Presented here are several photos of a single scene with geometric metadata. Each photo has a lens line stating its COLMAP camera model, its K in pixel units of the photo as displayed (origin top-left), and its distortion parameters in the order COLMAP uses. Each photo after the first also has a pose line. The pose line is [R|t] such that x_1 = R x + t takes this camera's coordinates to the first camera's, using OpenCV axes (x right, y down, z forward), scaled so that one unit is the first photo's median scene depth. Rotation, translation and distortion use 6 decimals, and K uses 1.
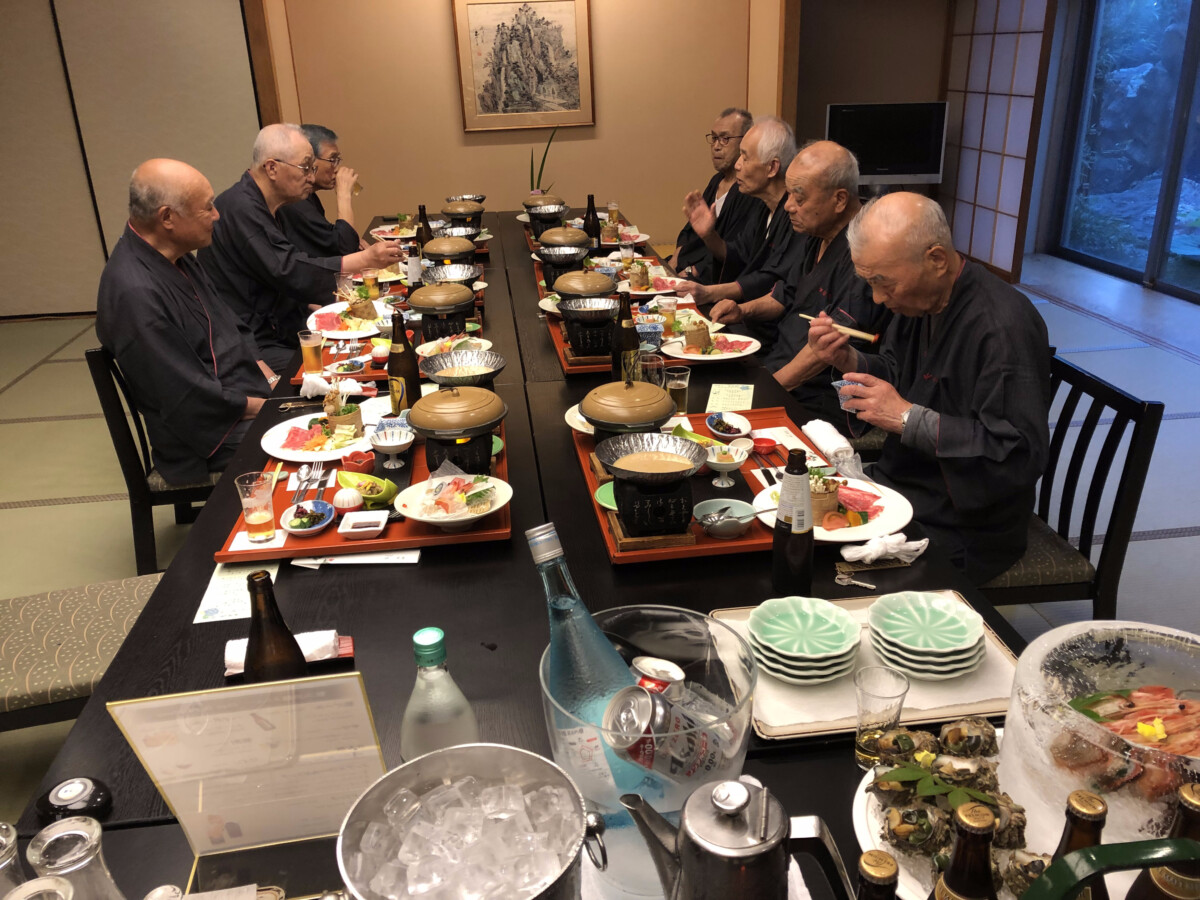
lens RADIAL K [[971.4, 0, 600.0], [0, 971.4, 450.0], [0, 0, 1]] dist [0.002417, 0.000848]
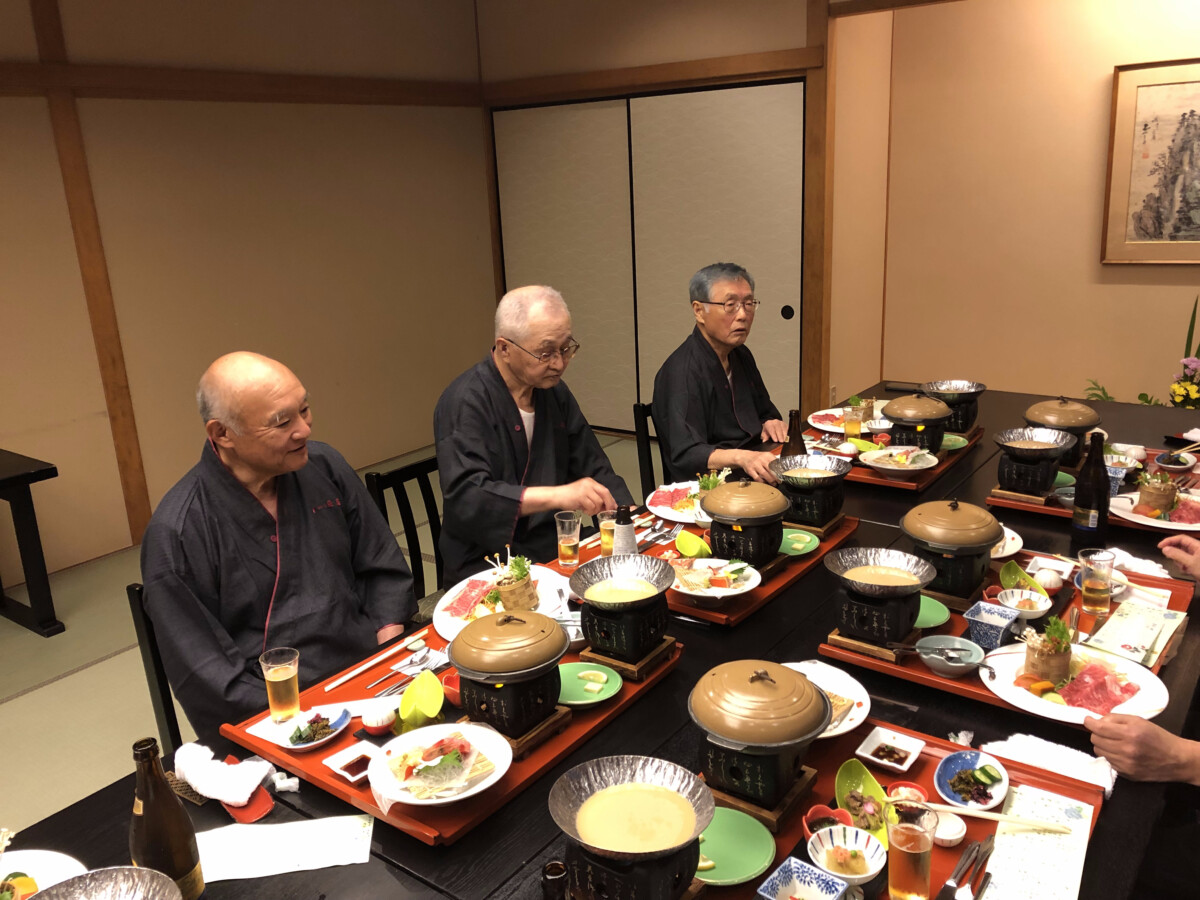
lens RADIAL K [[971.4, 0, 600.0], [0, 971.4, 450.0], [0, 0, 1]] dist [0.002417, 0.000848]
pose [[0.720975, 0.193801, -0.665309, 0.093577], [-0.242196, 0.970019, 0.020101, -0.127194], [0.649258, 0.146643, 0.746297, 0.269890]]
